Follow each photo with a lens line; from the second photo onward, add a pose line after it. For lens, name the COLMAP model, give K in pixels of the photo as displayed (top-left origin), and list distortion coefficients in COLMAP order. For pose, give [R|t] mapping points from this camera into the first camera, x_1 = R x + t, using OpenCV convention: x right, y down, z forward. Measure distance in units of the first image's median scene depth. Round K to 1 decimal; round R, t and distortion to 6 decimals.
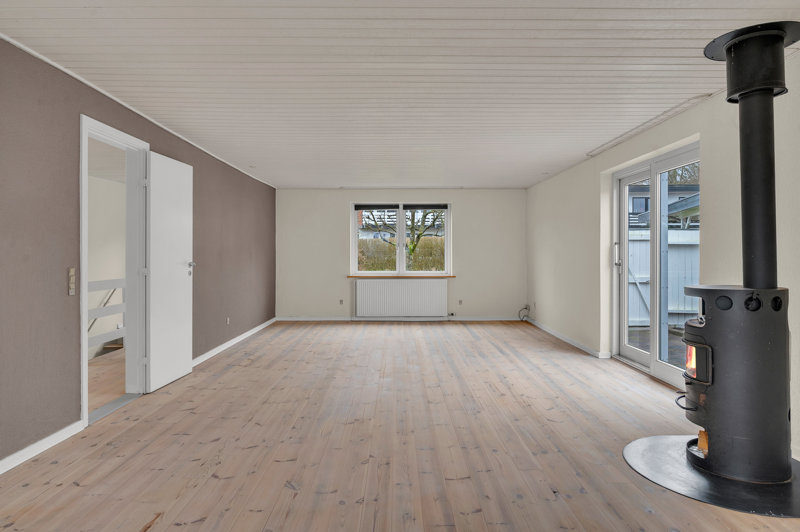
lens RADIAL K [[484.0, 0, 400.2], [0, 484.0, 253.3], [0, 0, 1]] dist [-0.001578, -0.002171]
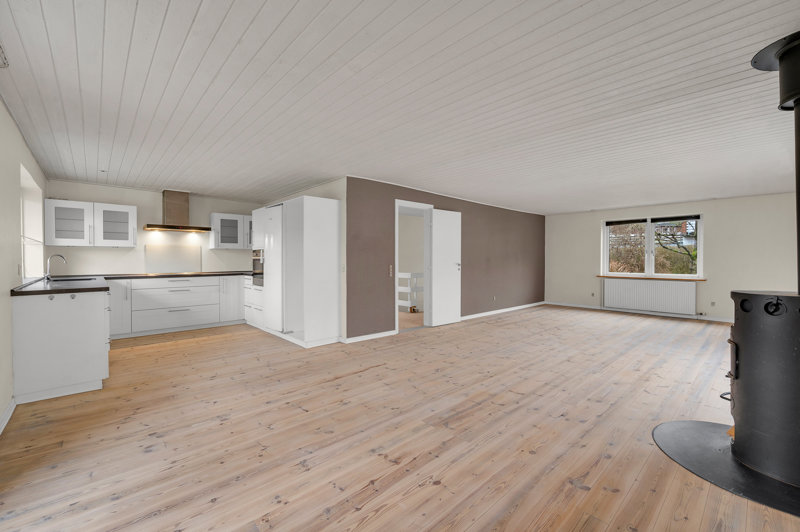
lens RADIAL K [[330.2, 0, 400.6], [0, 330.2, 262.1], [0, 0, 1]] dist [0.001582, 0.000399]
pose [[0.675790, 0.008404, -0.737046, 0.296931], [-0.000547, 0.999940, 0.010900, -0.000740], [0.737094, -0.006963, 0.675755, -0.031736]]
